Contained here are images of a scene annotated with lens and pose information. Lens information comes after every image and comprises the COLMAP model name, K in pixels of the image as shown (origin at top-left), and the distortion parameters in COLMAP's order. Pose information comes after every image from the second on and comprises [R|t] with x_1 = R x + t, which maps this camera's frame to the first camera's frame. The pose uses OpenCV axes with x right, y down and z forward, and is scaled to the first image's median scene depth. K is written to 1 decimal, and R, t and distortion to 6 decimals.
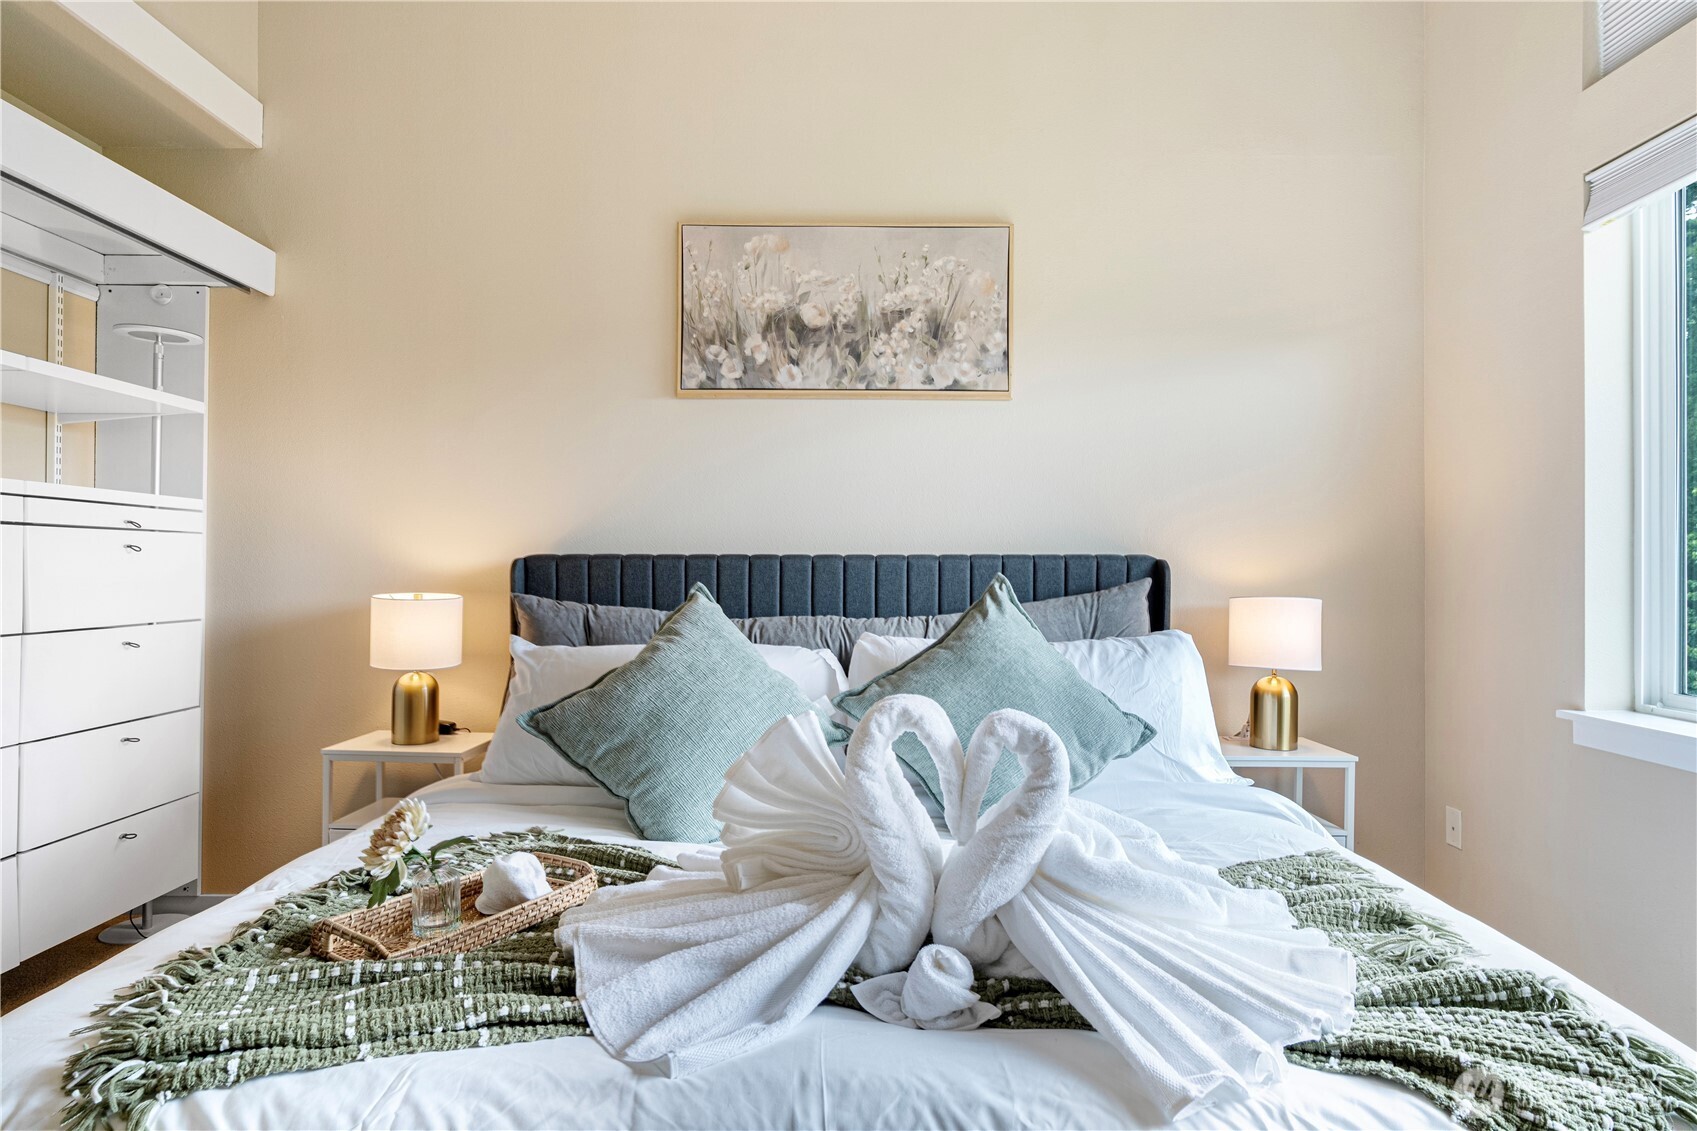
lens RADIAL K [[949.3, 0, 845.0], [0, 949.3, 556.9], [0, 0, 1]] dist [0.018145, 0.000940]
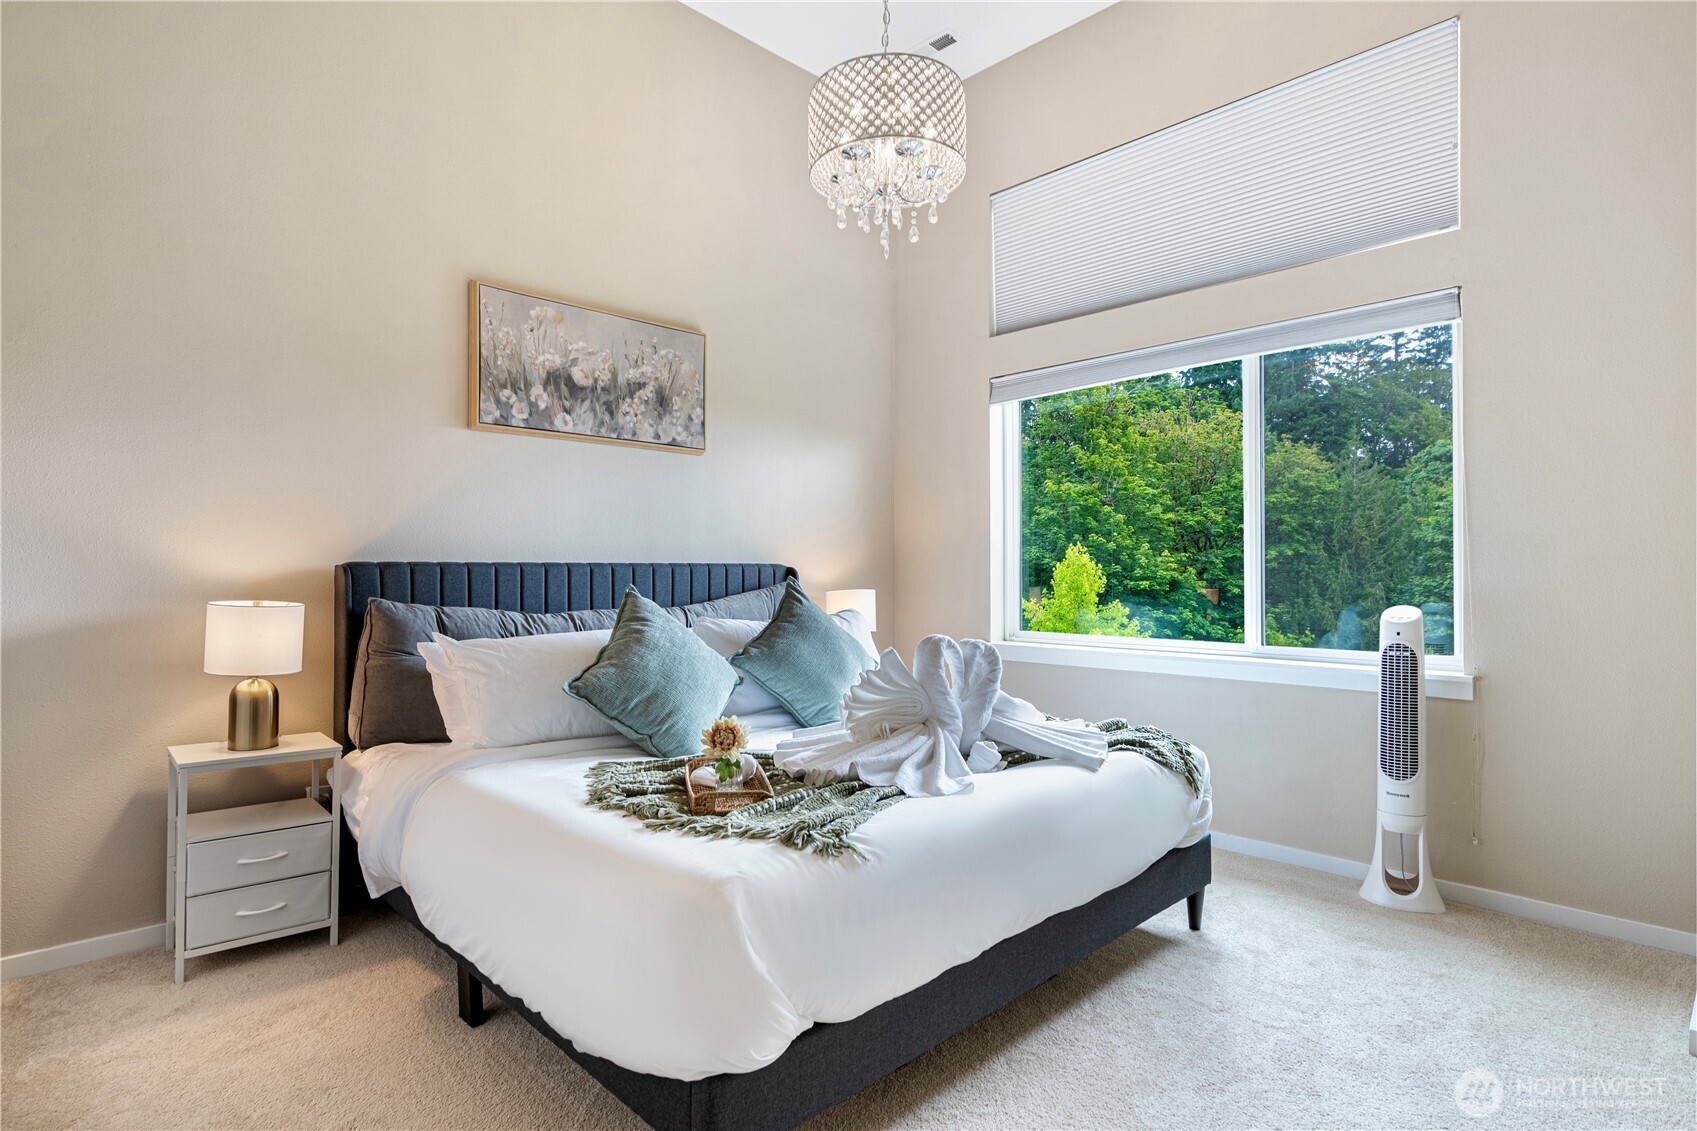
lens RADIAL K [[851.6, 0, 848.9], [0, 851.6, 571.1], [0, 0, 1]] dist [-0.010102, 0.002418]
pose [[0.719369, -0.003642, 0.694619, -0.571938], [-0.003361, 0.999956, 0.008724, -0.002825], [-0.694620, -0.008610, 0.719325, -0.081044]]
